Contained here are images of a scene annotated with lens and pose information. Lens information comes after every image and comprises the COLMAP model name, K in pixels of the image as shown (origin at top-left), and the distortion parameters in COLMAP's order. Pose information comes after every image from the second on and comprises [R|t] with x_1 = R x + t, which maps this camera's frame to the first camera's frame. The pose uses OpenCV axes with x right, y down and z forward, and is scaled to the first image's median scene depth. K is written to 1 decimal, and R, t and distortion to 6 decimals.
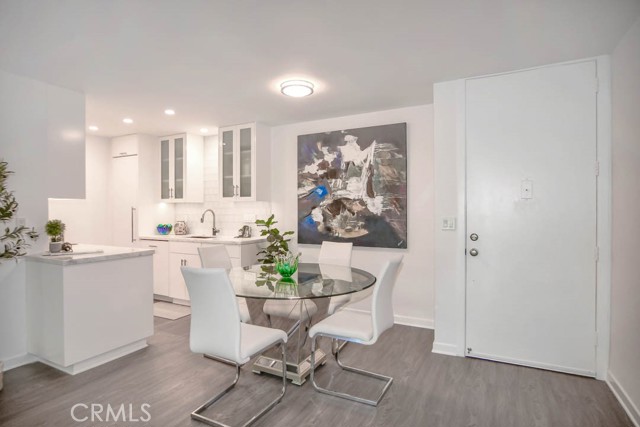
lens RADIAL K [[340.5, 0, 316.5], [0, 340.5, 212.6], [0, 0, 1]] dist [-0.024588, 0.004404]
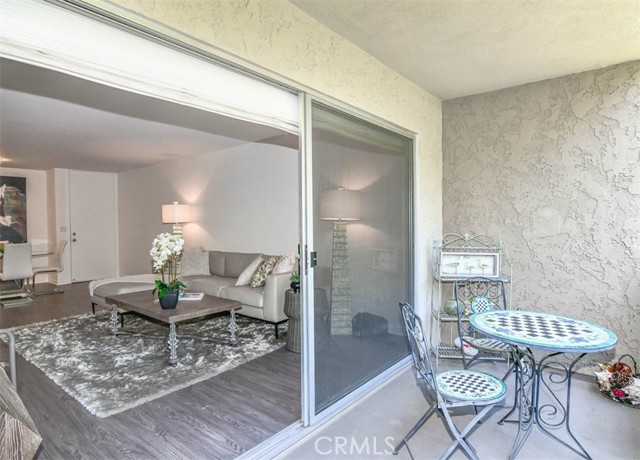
lens RADIAL K [[363.8, 0, 301.1], [0, 363.8, 232.1], [0, 0, 1]] dist [-0.022729, 0.003580]
pose [[0.222784, -0.020945, 0.974643, -1.210755], [0.014762, 0.999727, 0.018110, 0.024402], [-0.974756, 0.010353, 0.223033, -0.846455]]
